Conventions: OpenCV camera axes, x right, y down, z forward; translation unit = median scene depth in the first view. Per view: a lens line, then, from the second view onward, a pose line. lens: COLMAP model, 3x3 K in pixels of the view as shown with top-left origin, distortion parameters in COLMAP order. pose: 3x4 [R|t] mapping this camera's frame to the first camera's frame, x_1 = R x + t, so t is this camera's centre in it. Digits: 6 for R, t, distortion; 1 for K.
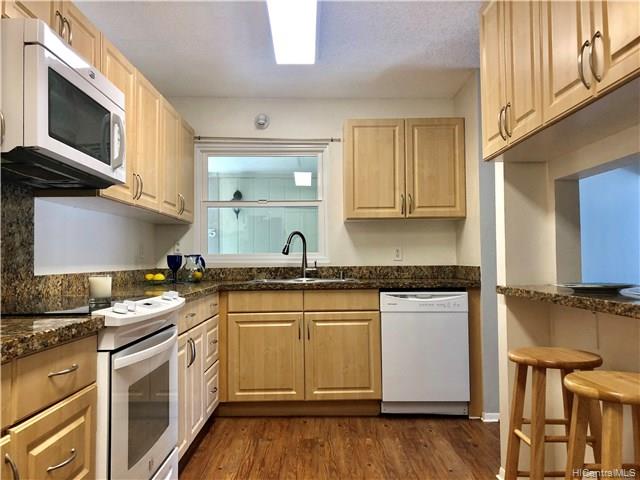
lens RADIAL K [[521.7, 0, 320.0], [0, 521.7, 240.0], [0, 0, 1]] dist [0.040811, -0.009692]
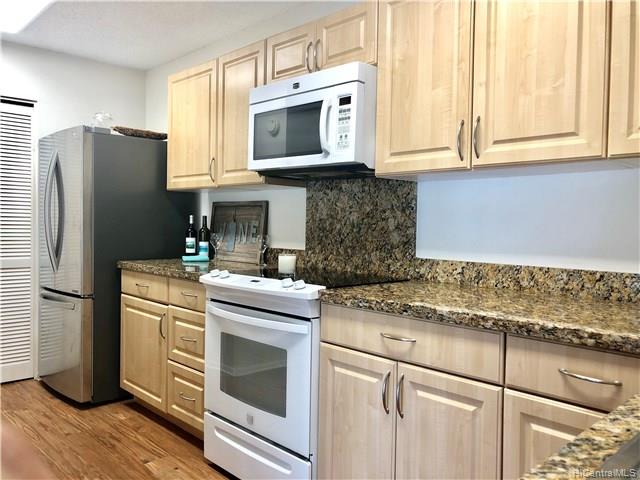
lens RADIAL K [[521.7, 0, 320.0], [0, 521.7, 240.0], [0, 0, 1]] dist [0.040811, -0.009692]
pose [[-0.720907, 0.013490, -0.692900, 0.290839], [0.010653, 0.999908, 0.008383, 0.021317], [0.692950, -0.001337, -0.720985, 1.548891]]
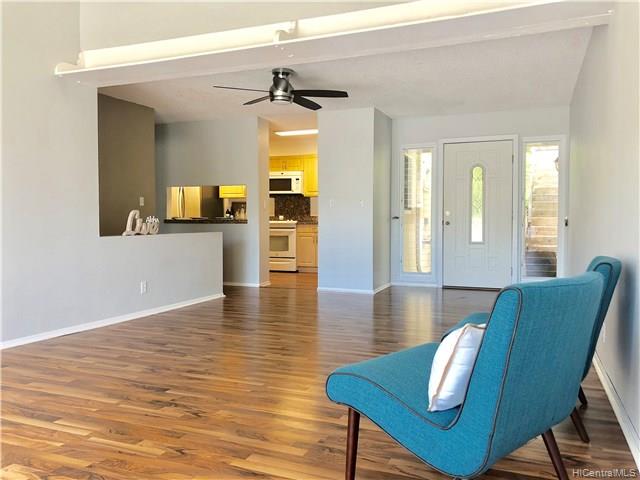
lens RADIAL K [[521.7, 0, 320.0], [0, 521.7, 240.0], [0, 0, 1]] dist [0.040811, -0.009692]
pose [[-0.389051, 0.037646, -0.920447, 3.138859], [0.031950, 0.999115, 0.027359, 0.140499], [0.920662, -0.018764, -0.389910, 2.586185]]
